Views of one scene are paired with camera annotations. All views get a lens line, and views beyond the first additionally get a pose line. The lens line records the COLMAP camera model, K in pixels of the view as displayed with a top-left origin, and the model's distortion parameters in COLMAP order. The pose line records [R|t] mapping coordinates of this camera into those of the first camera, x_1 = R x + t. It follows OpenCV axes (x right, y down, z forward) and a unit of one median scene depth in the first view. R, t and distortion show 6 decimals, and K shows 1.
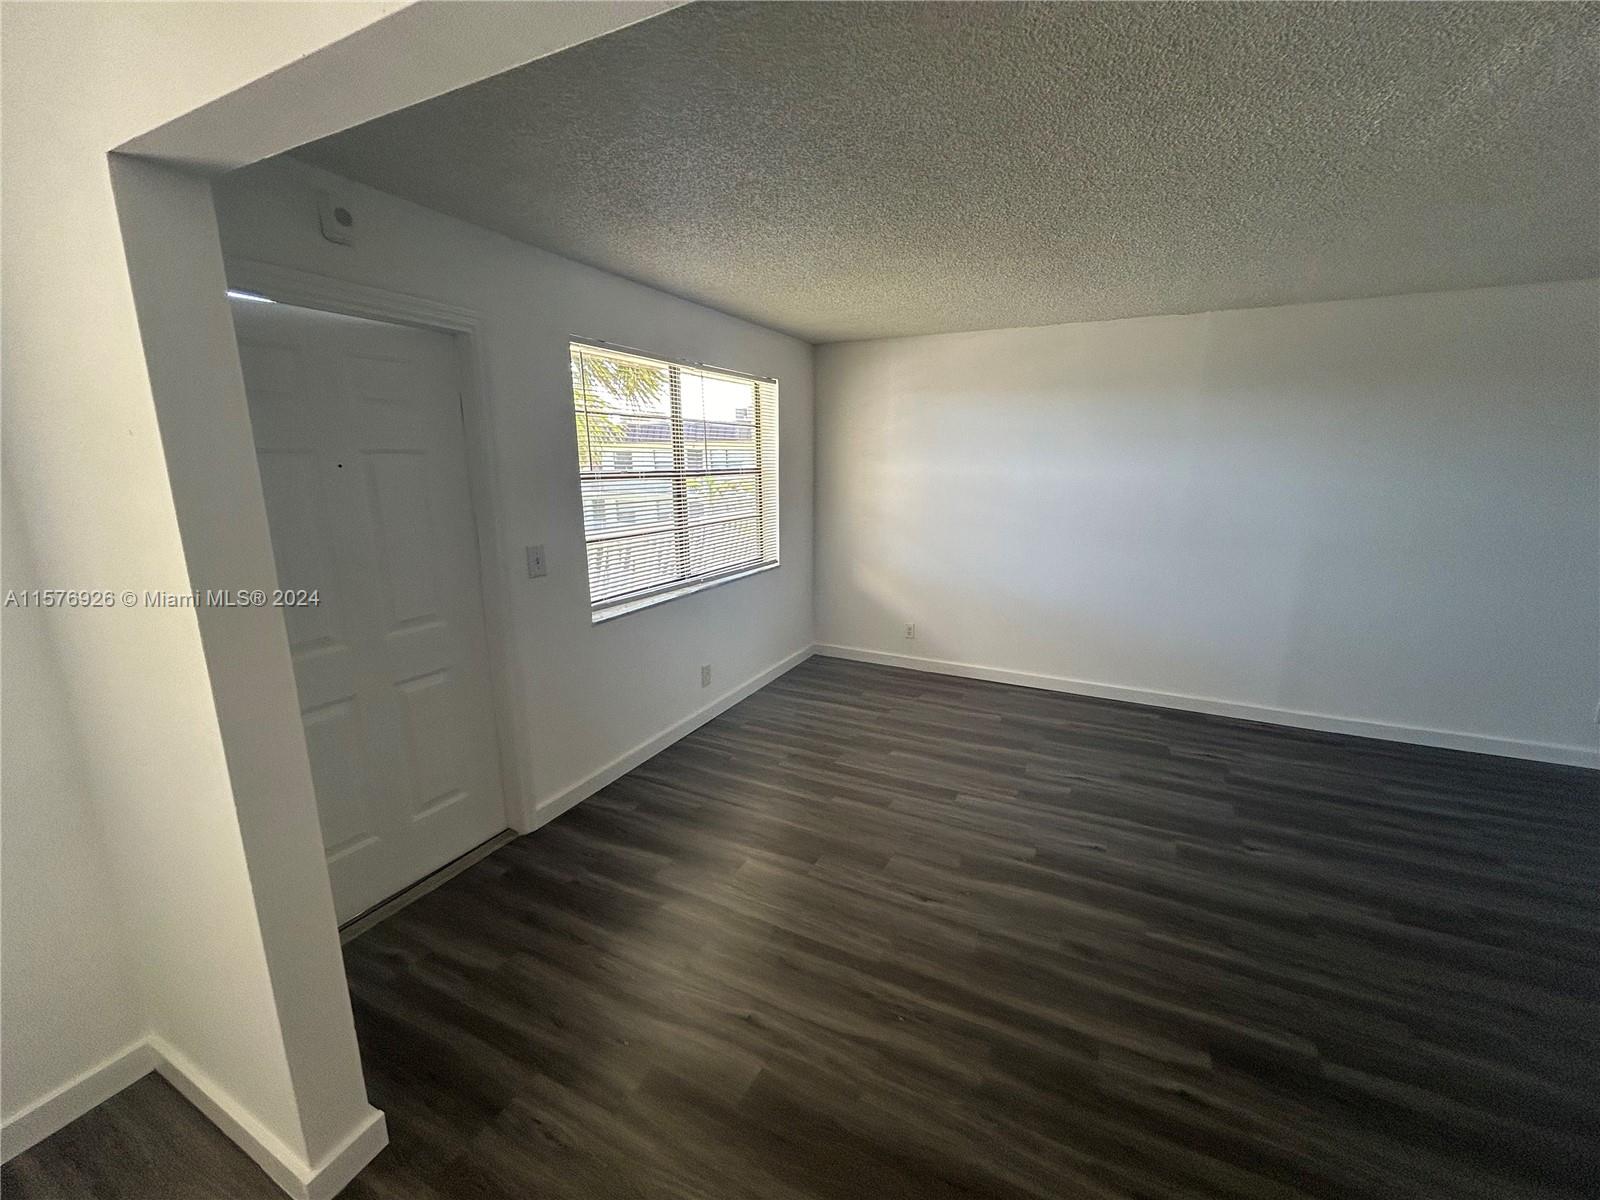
lens RADIAL K [[647.0, 0, 795.5], [0, 647.0, 593.4], [0, 0, 1]] dist [-0.000282, 0.000065]
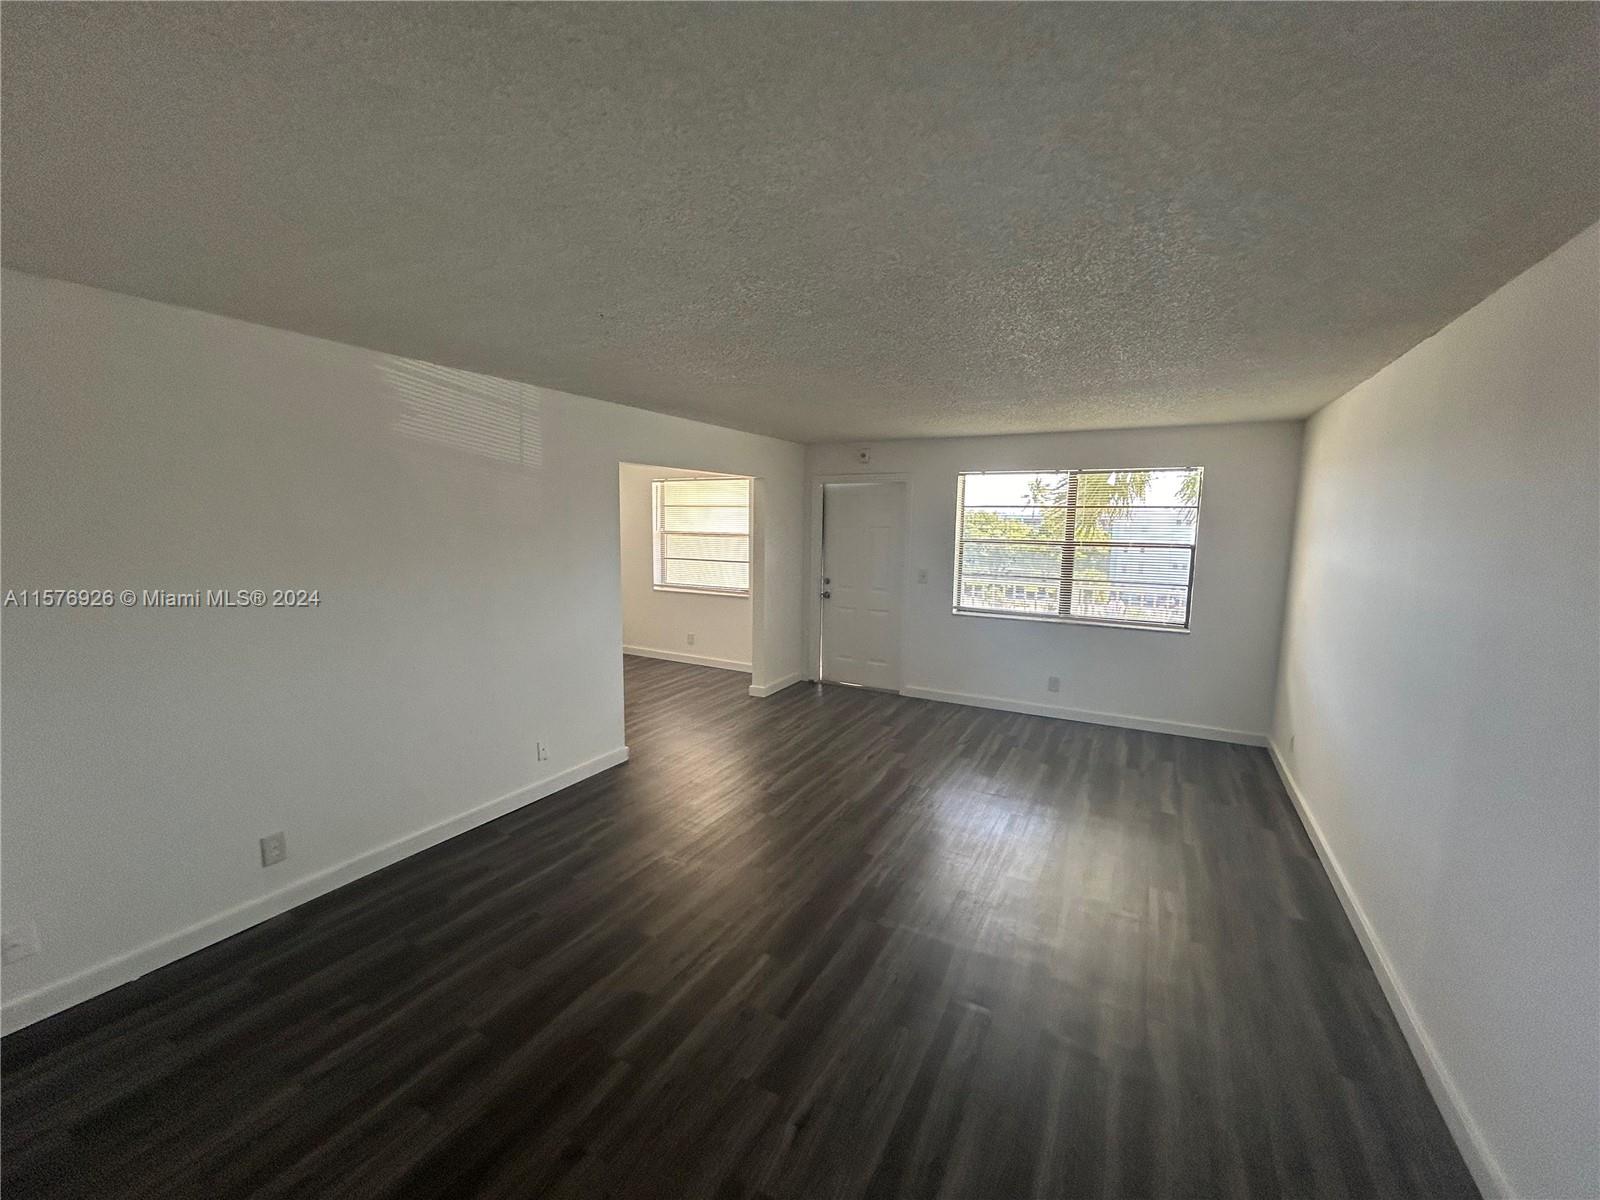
lens RADIAL K [[647.0, 0, 798.8], [0, 647.0, 591.6], [0, 0, 1]] dist [-0.000282, 0.000065]
pose [[-0.045431, 0.107906, -0.993123, 1.480315], [-0.214437, 0.969921, 0.115195, -0.130610], [0.975681, 0.218195, -0.020925, 0.518102]]
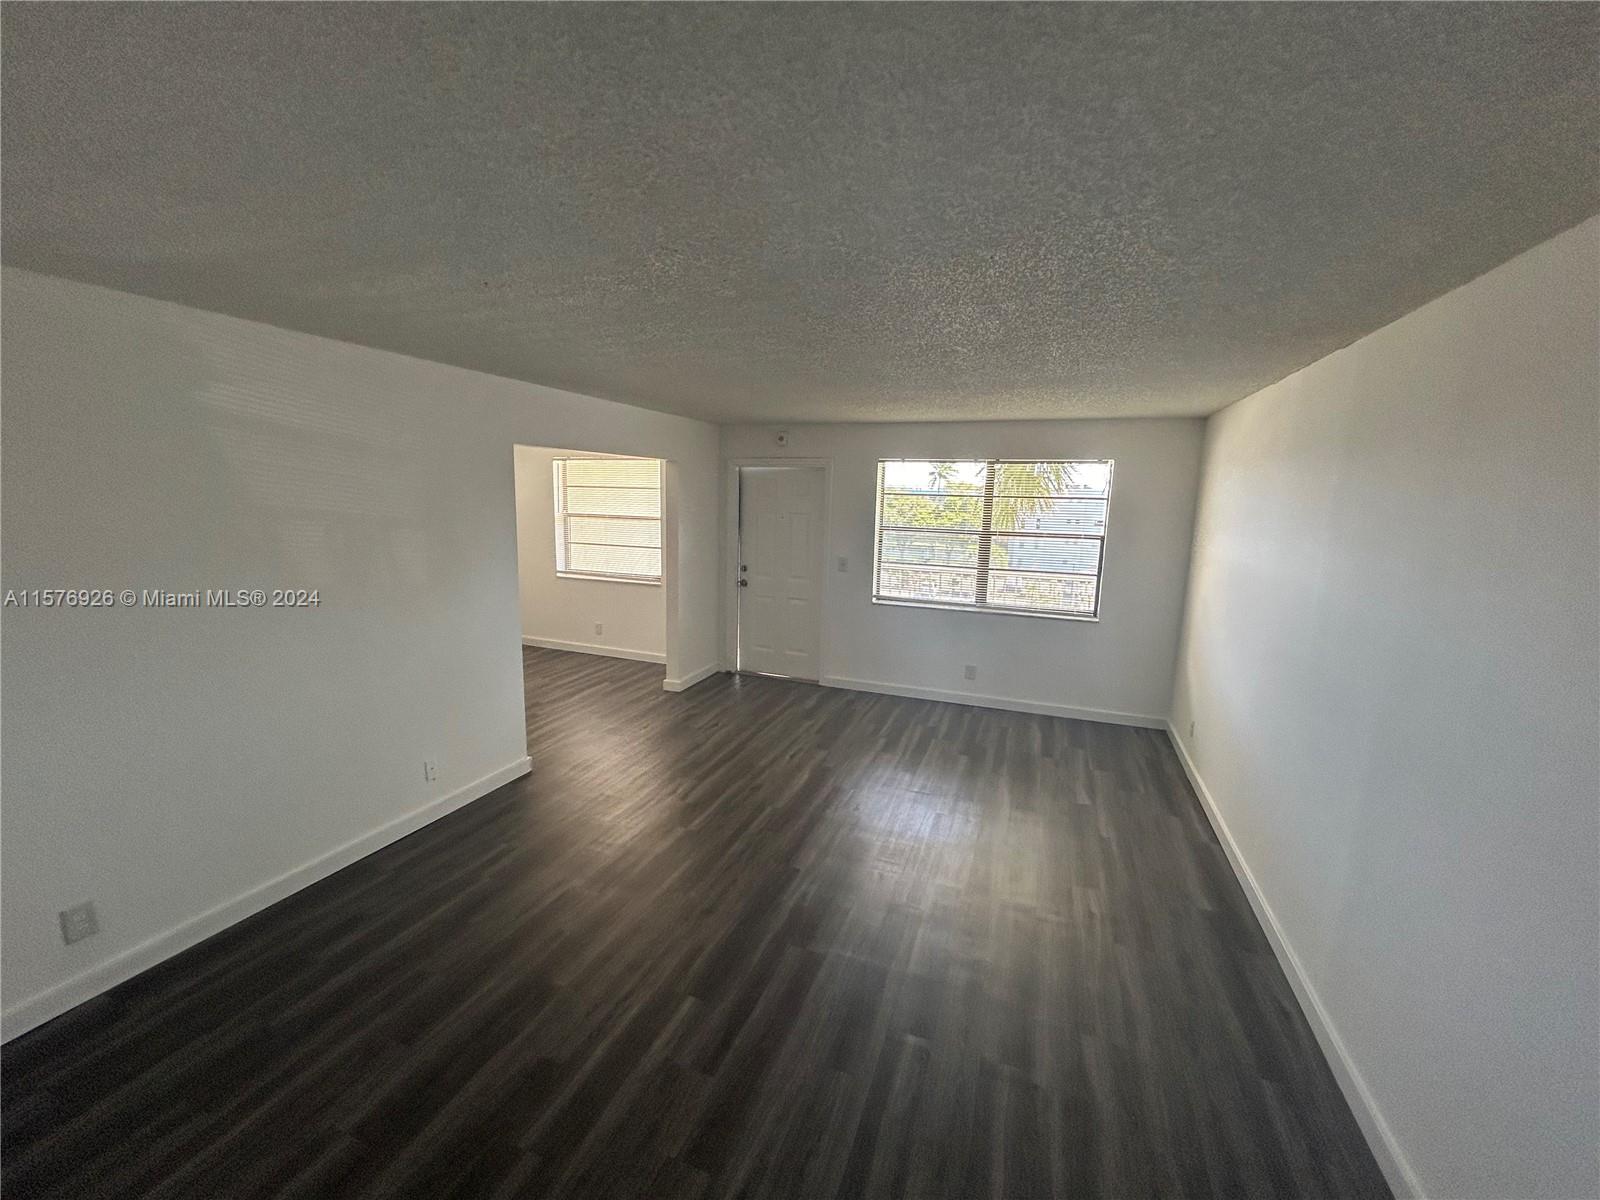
lens RADIAL K [[647.0, 0, 797.9], [0, 647.0, 592.0], [0, 0, 1]] dist [-0.000282, 0.000065]
pose [[0.089403, 0.148171, -0.984912, 1.409744], [-0.224601, 0.966400, 0.124998, -0.159681], [0.970341, 0.210037, 0.119678, 0.494859]]
